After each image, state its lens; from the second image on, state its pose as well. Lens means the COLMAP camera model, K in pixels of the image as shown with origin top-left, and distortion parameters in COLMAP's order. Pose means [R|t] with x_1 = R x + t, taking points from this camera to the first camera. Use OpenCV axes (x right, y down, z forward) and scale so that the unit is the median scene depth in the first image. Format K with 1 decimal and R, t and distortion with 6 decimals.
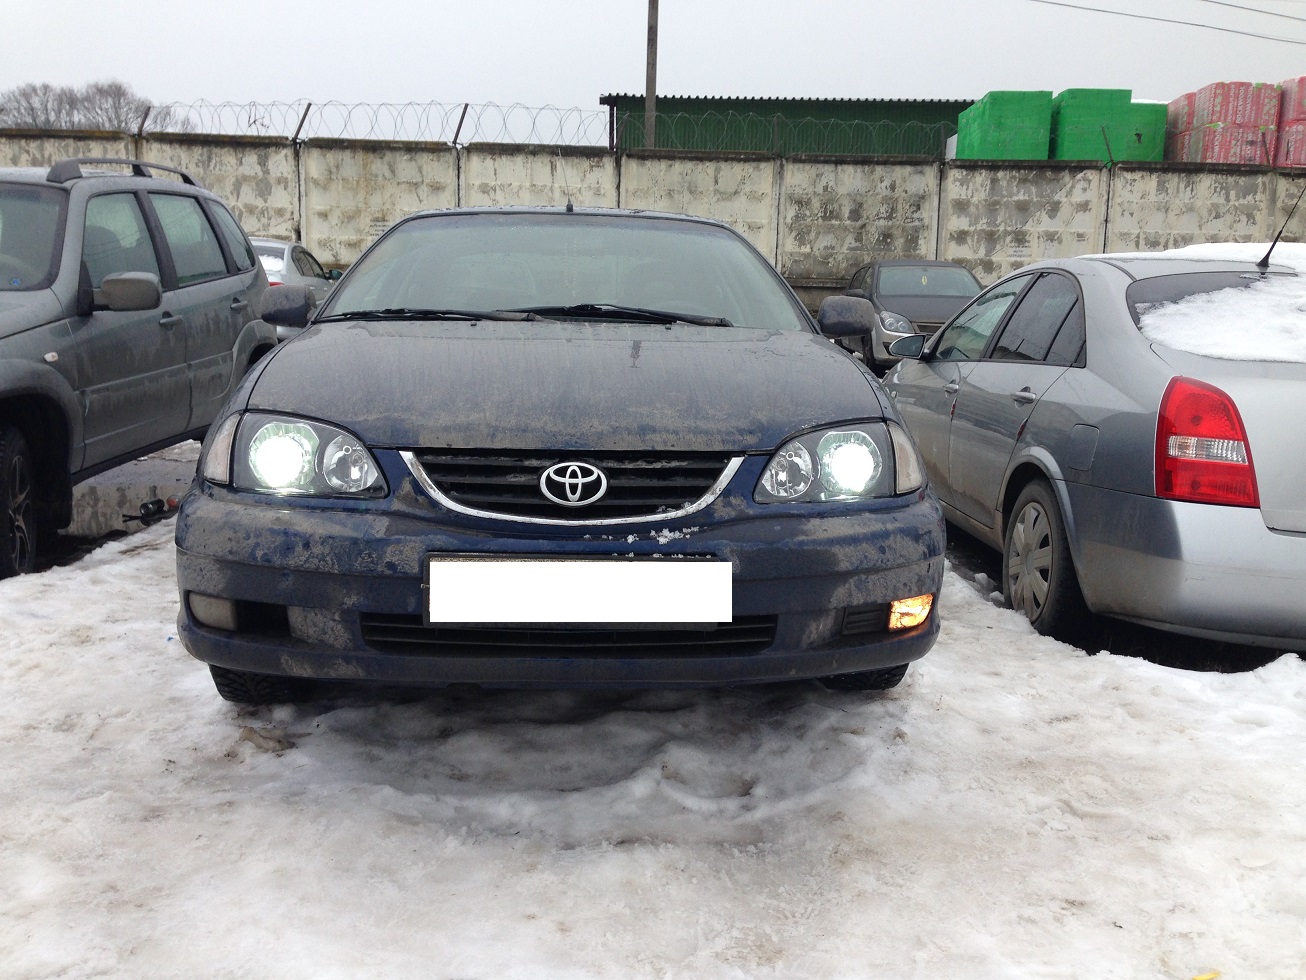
lens RADIAL K [[1456.9, 0, 649.1], [0, 1456.9, 520.1], [0, 0, 1]] dist [0.086807, -0.007063]
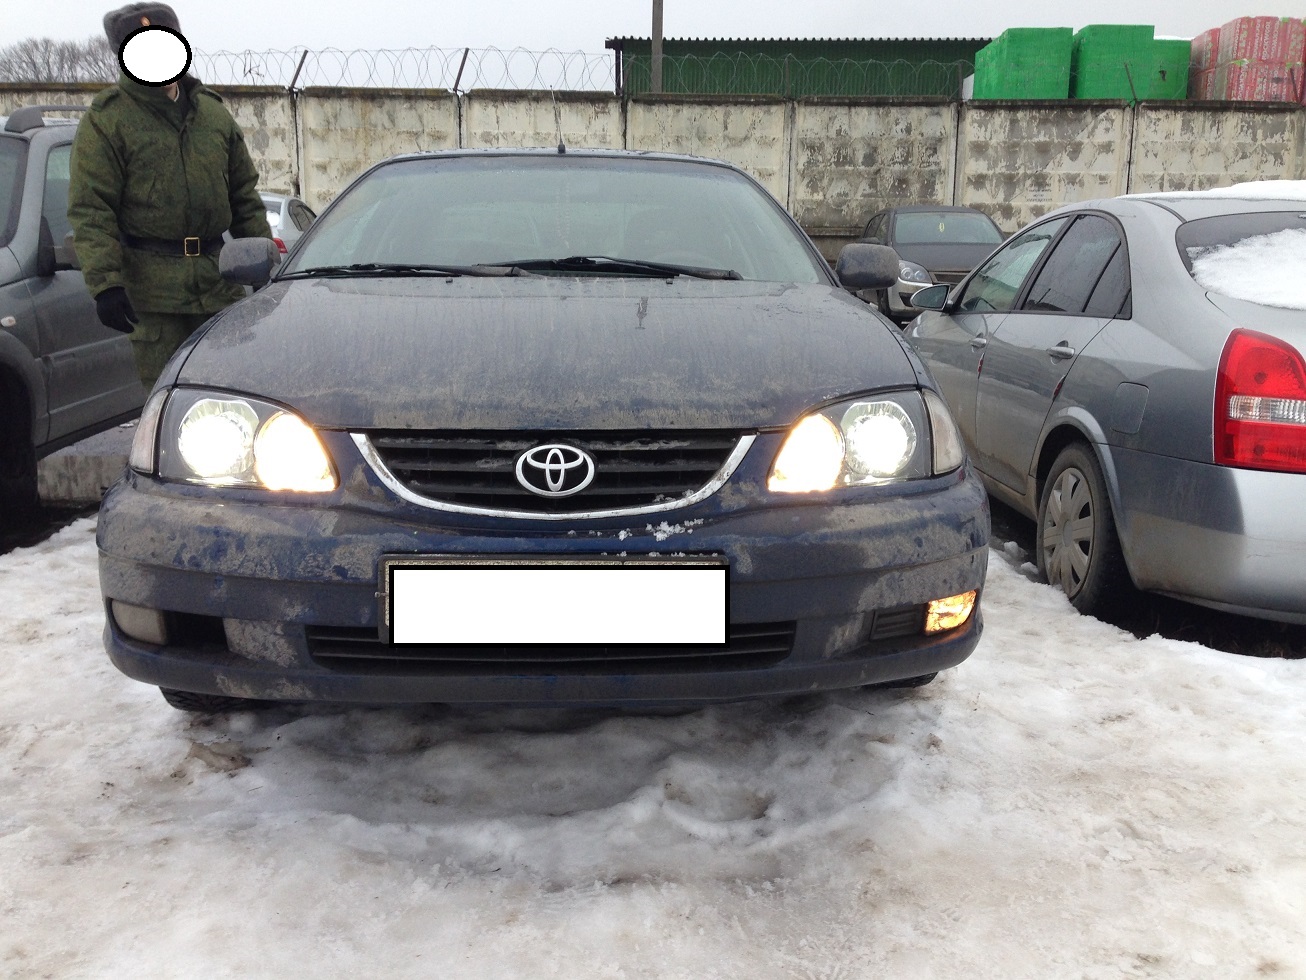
lens RADIAL K [[1360.7, 0, 655.9], [0, 1360.7, 529.5], [0, 0, 1]] dist [0.109065, -0.164691]
pose [[0.999898, -0.010754, -0.009392, 0.009803], [0.011214, 0.998664, 0.050436, -0.020744], [0.008837, -0.050536, 0.998683, 0.143753]]
